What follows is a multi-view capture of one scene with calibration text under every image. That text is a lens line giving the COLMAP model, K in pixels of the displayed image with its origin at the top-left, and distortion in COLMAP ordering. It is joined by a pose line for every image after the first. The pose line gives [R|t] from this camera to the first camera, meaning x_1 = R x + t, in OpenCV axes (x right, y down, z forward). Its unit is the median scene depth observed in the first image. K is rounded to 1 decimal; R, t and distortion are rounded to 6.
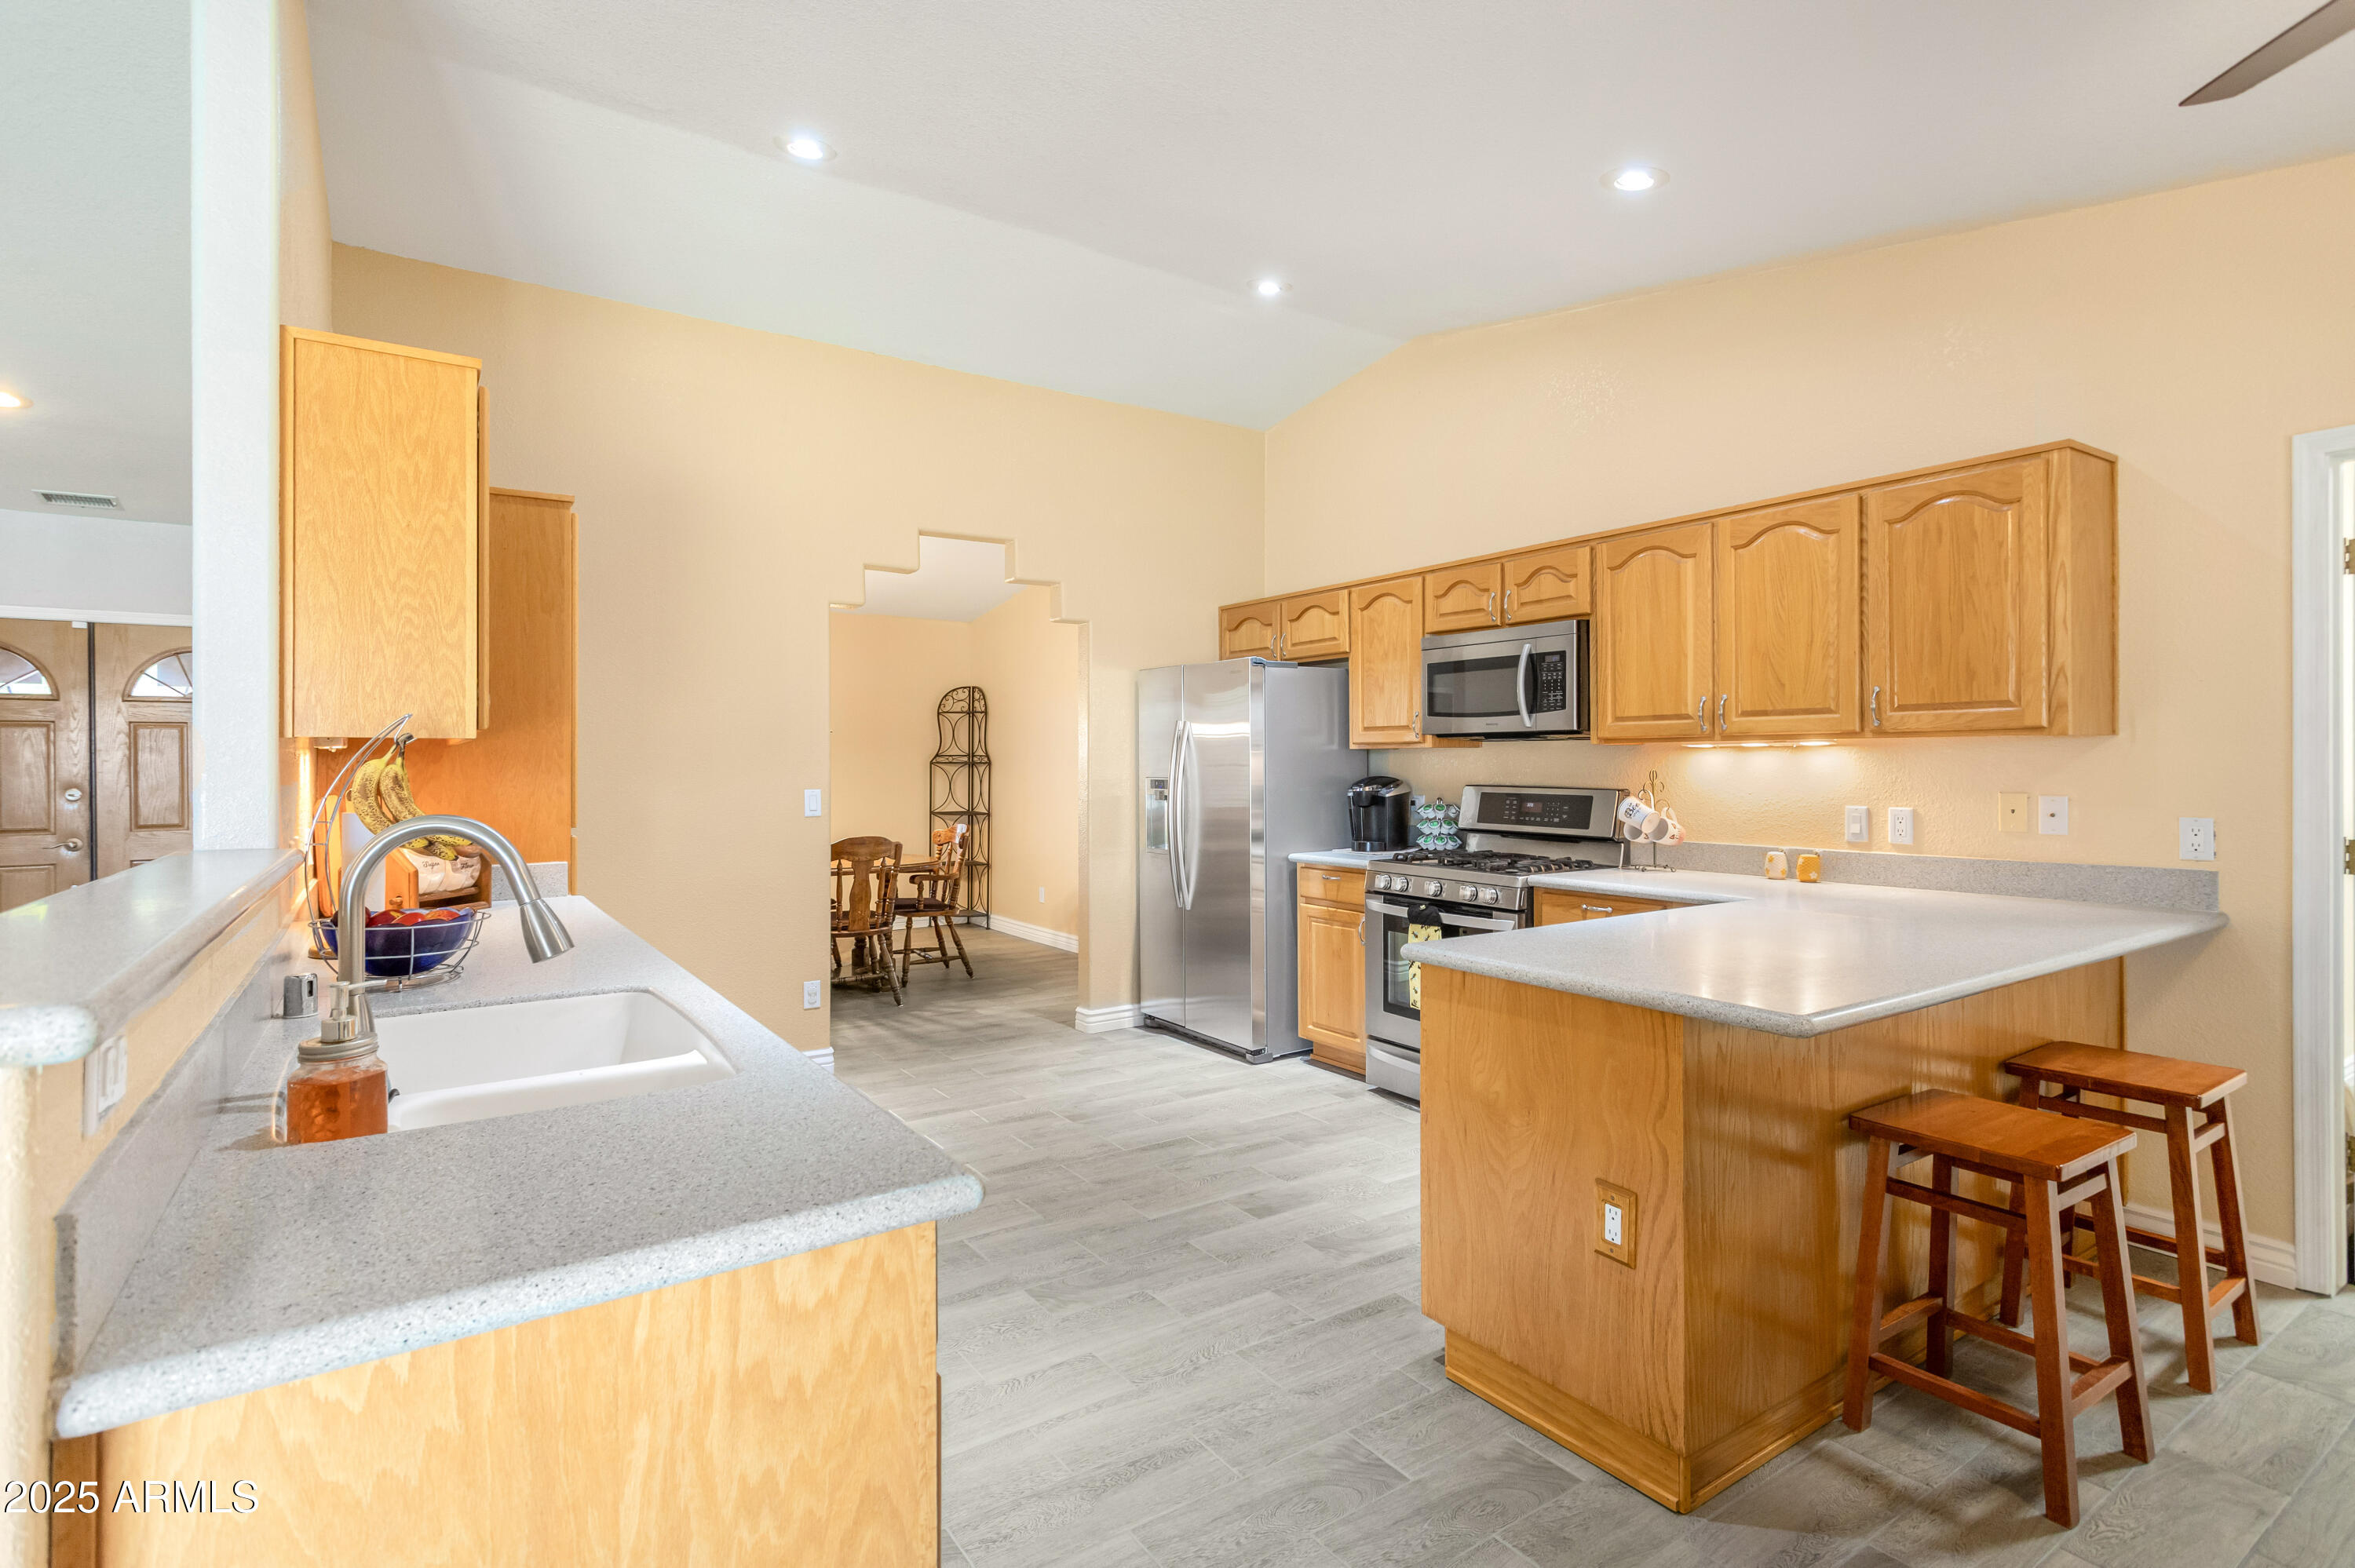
lens RADIAL K [[1138.6, 0, 1174.7], [0, 1138.6, 779.7], [0, 0, 1]] dist [0.006371, 0.000852]
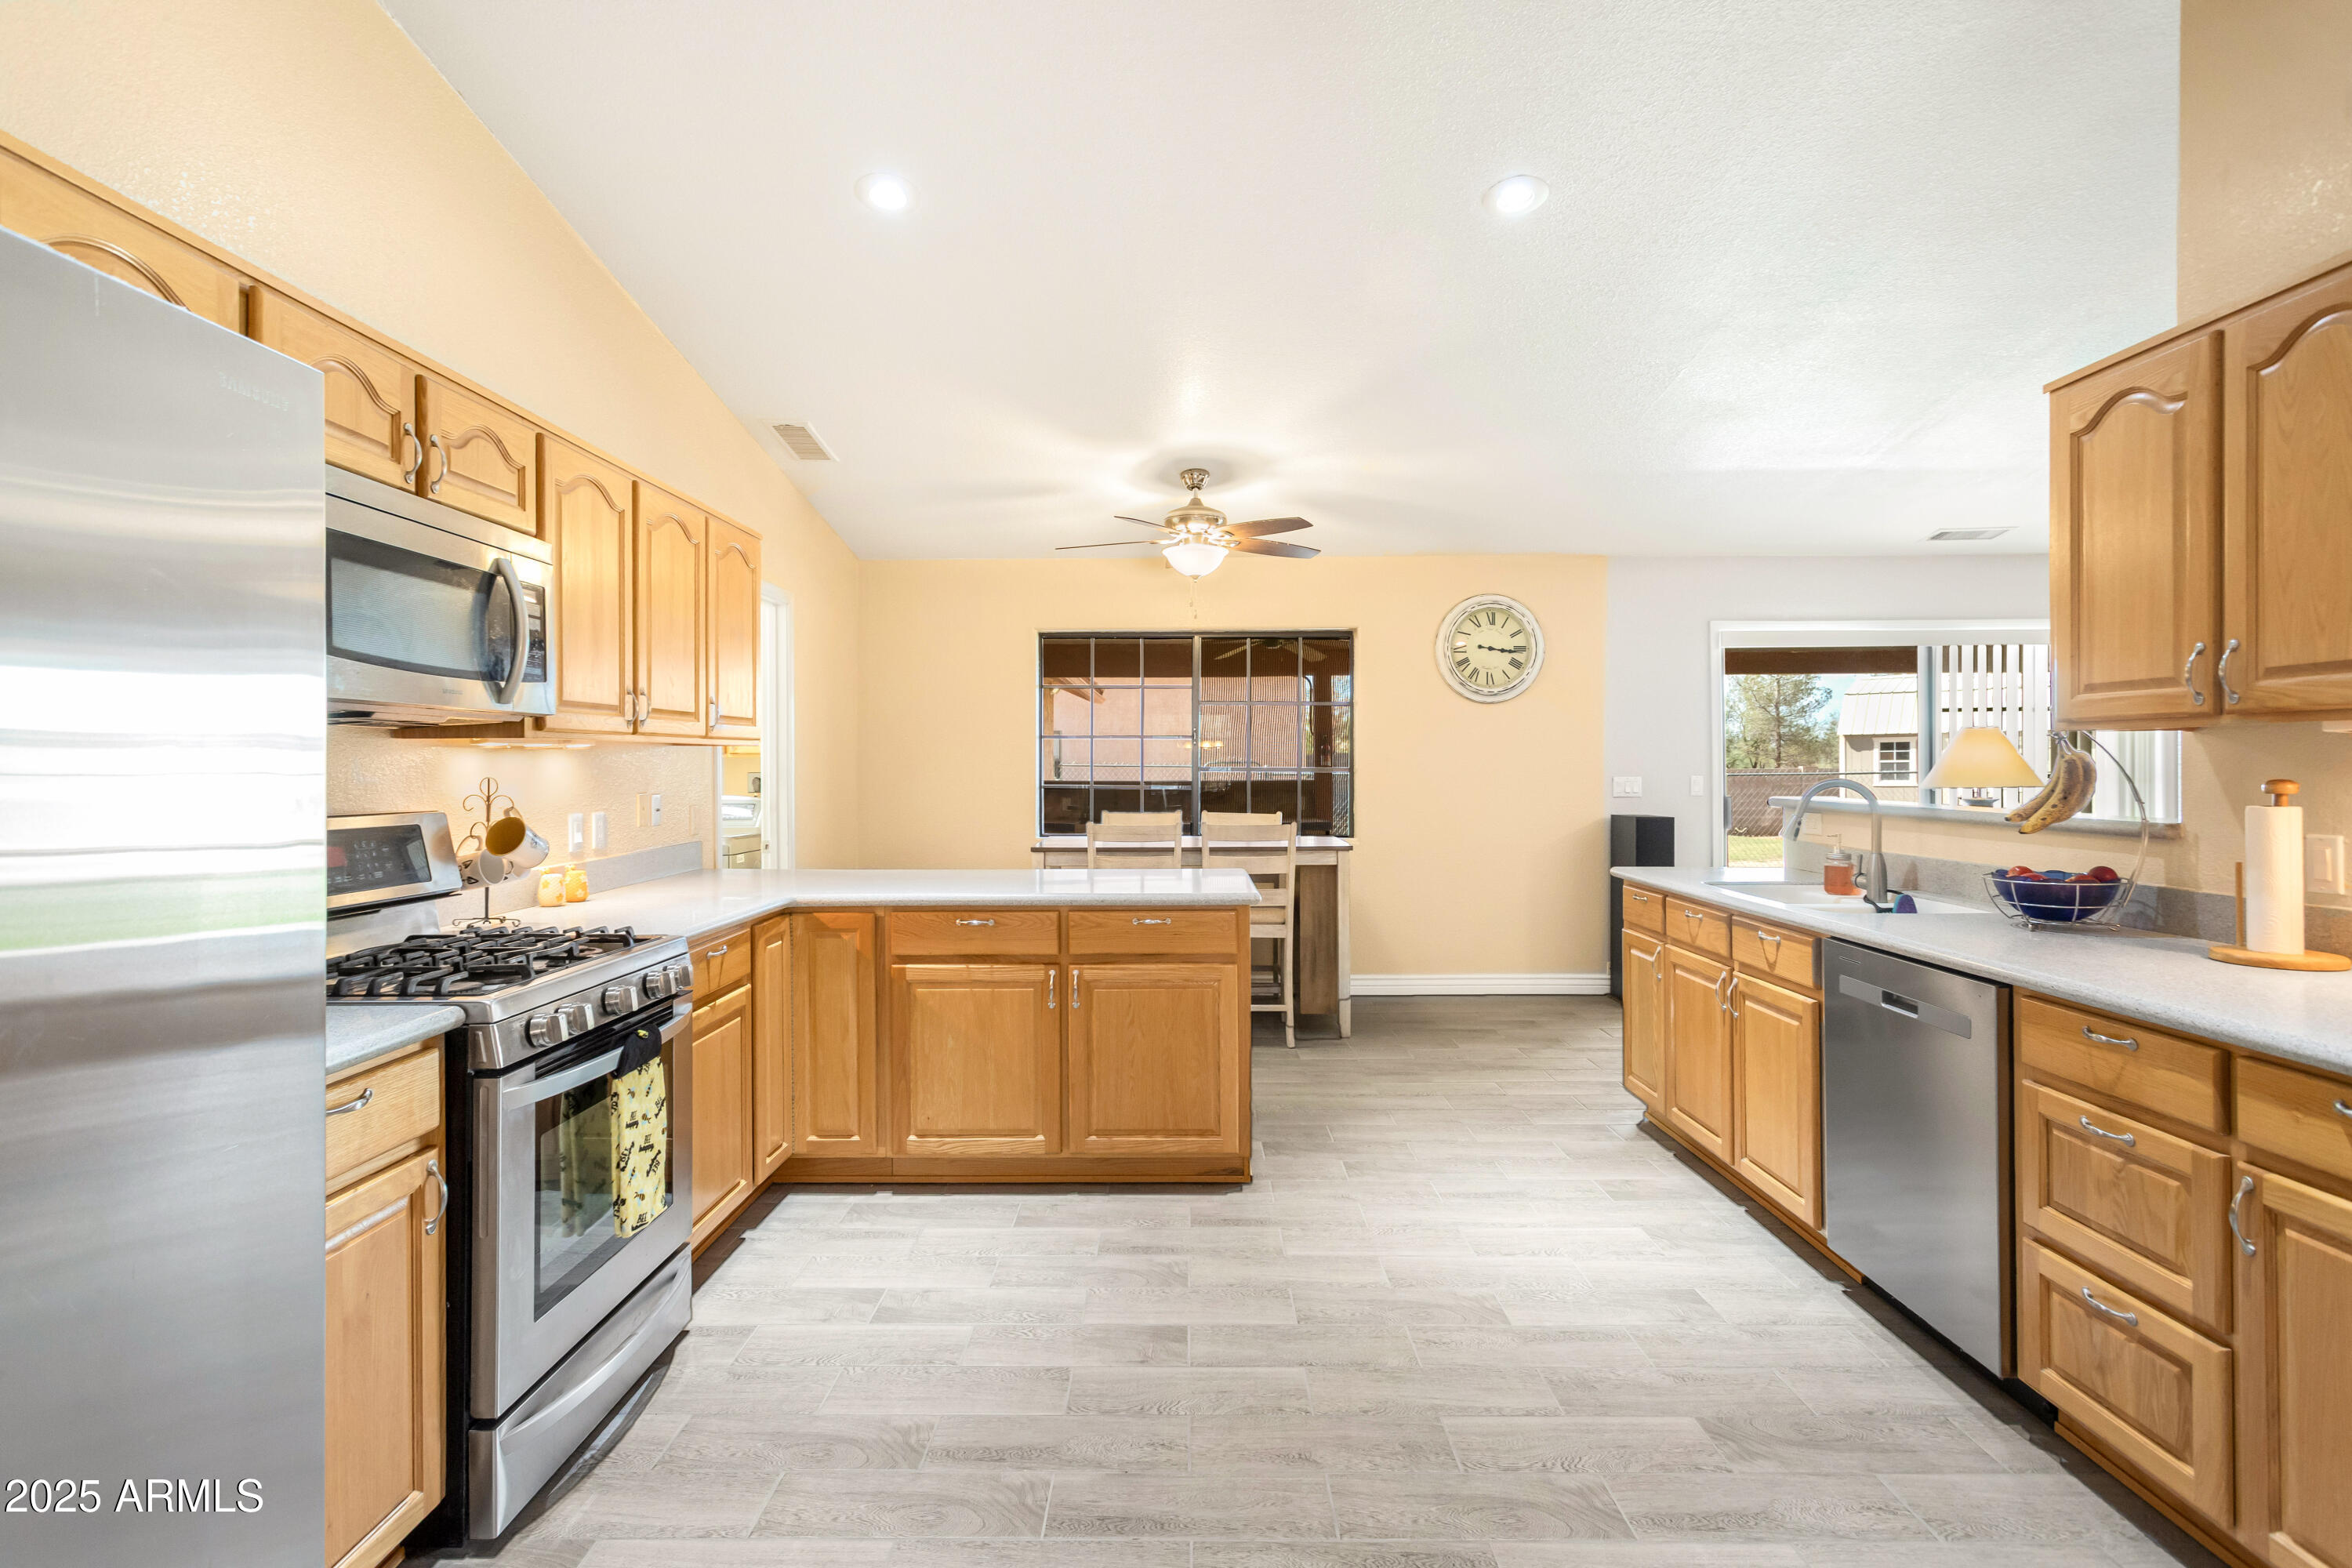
lens RADIAL K [[1137.3, 0, 1164.5], [0, 1137.3, 764.5], [0, 0, 1]] dist [0.006371, 0.000852]
pose [[-0.819320, 0.006667, 0.573298, -0.370806], [0.015153, 0.999835, 0.010028, -0.021940], [-0.573136, 0.016904, -0.819286, 1.623322]]
